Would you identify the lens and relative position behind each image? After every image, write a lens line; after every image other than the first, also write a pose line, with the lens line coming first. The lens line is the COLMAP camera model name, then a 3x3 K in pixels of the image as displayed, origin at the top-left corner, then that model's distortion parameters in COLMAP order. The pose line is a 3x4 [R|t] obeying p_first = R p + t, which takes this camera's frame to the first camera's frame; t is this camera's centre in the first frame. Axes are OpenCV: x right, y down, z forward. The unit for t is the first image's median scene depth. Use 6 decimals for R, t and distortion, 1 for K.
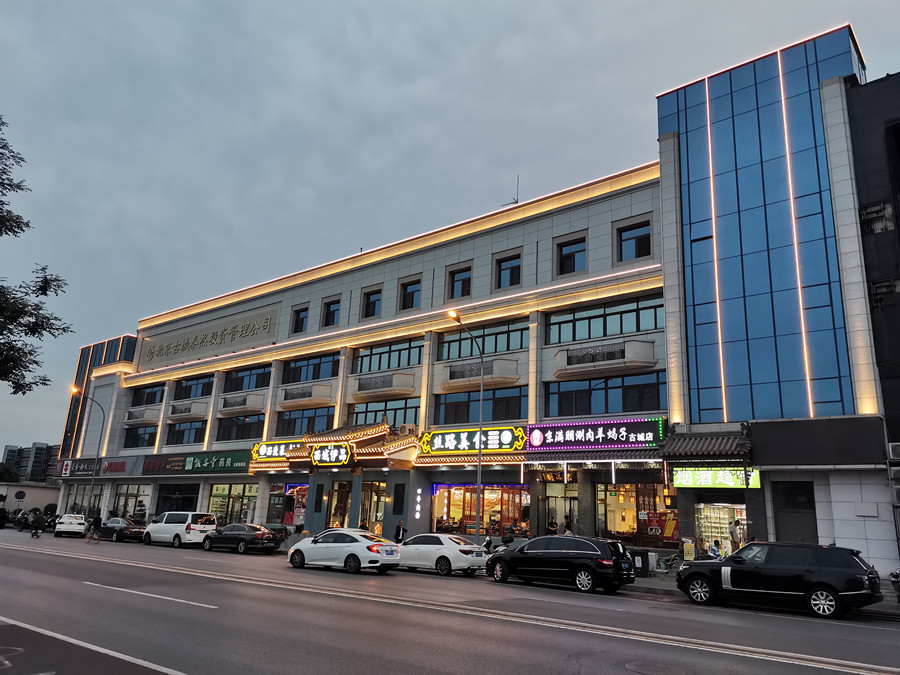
lens RADIAL K [[672.8, 0, 462.0], [0, 672.8, 340.0], [0, 0, 1]] dist [0.012440, 0.001744]
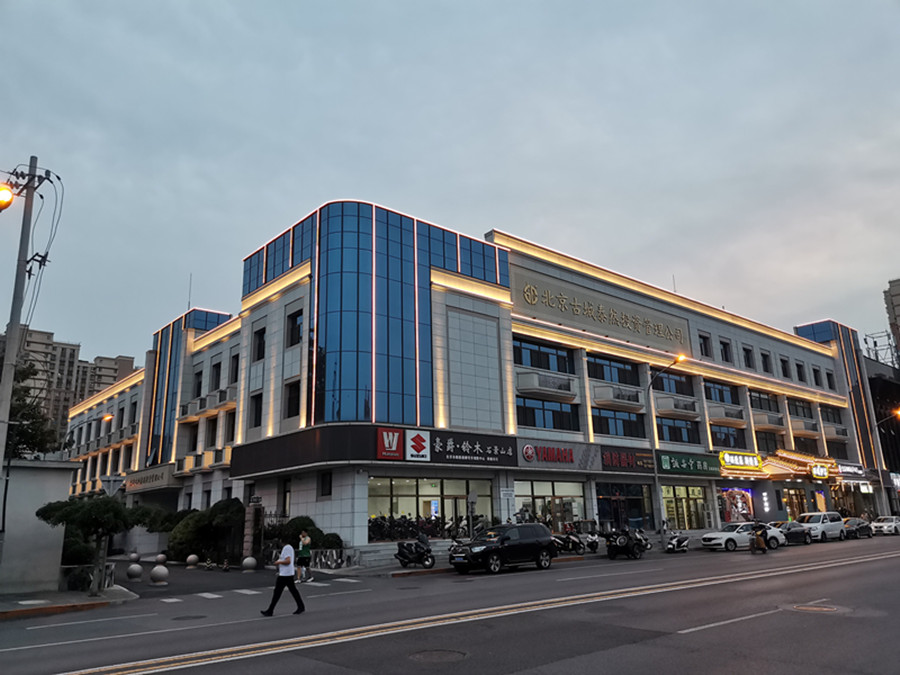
lens RADIAL K [[672.8, 0, 462.0], [0, 672.8, 340.0], [0, 0, 1]] dist [0.012440, 0.001744]
pose [[0.186119, 0.206386, 0.960607, -1.385340], [-0.238001, 0.958042, -0.159722, 0.237363], [-0.953266, -0.198898, 0.227429, 1.095394]]
